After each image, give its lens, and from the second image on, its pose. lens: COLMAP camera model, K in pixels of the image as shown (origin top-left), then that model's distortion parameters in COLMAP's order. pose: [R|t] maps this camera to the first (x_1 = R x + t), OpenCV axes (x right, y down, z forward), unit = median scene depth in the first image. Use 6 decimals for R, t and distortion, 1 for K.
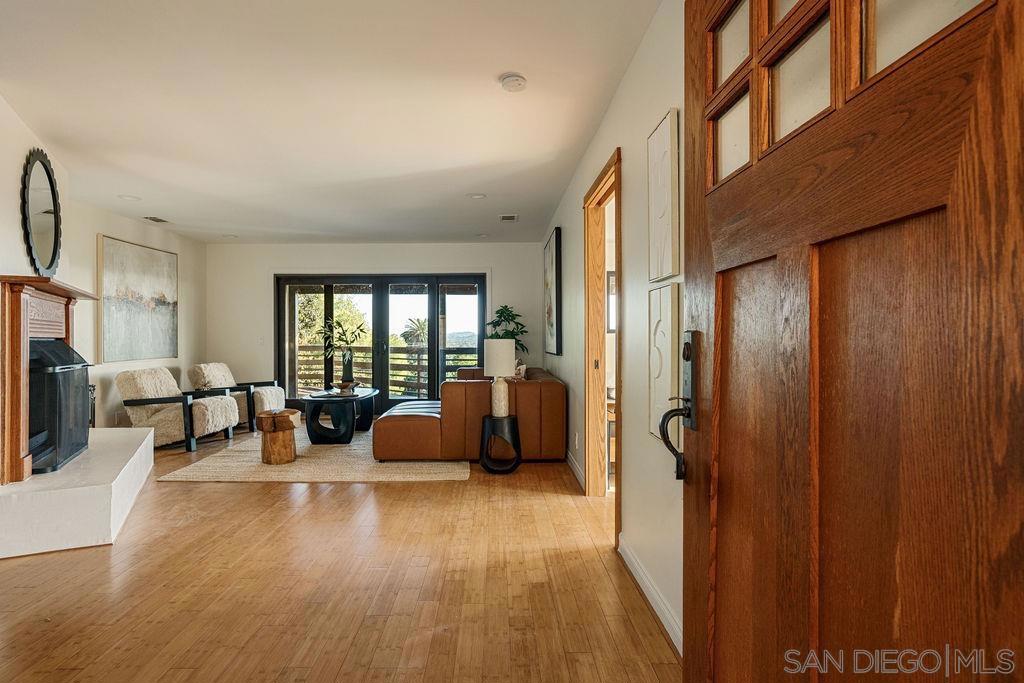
lens RADIAL K [[563.6, 0, 513.7], [0, 563.6, 340.8], [0, 0, 1]] dist [-0.001729, 0.001321]
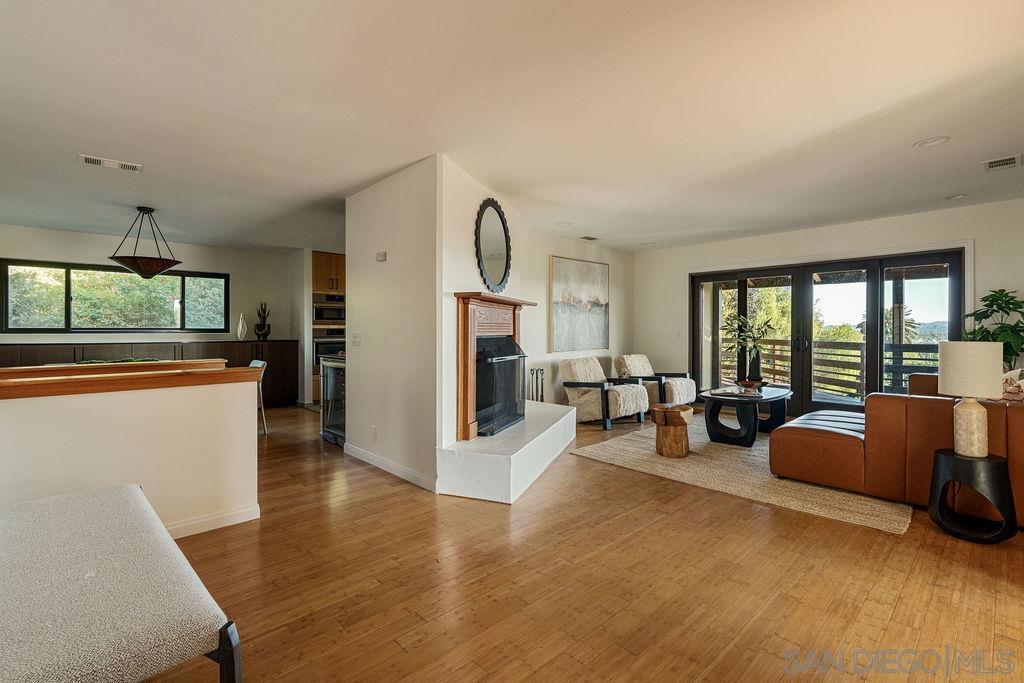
lens RADIAL K [[471.9, 0, 503.4], [0, 471.9, 334.9], [0, 0, 1]] dist [-0.003639, 0.004400]
pose [[0.653789, 0.009561, -0.756616, 0.036523], [-0.001816, 0.999937, 0.011066, -0.014914], [0.756674, -0.005861, 0.653766, 0.202201]]
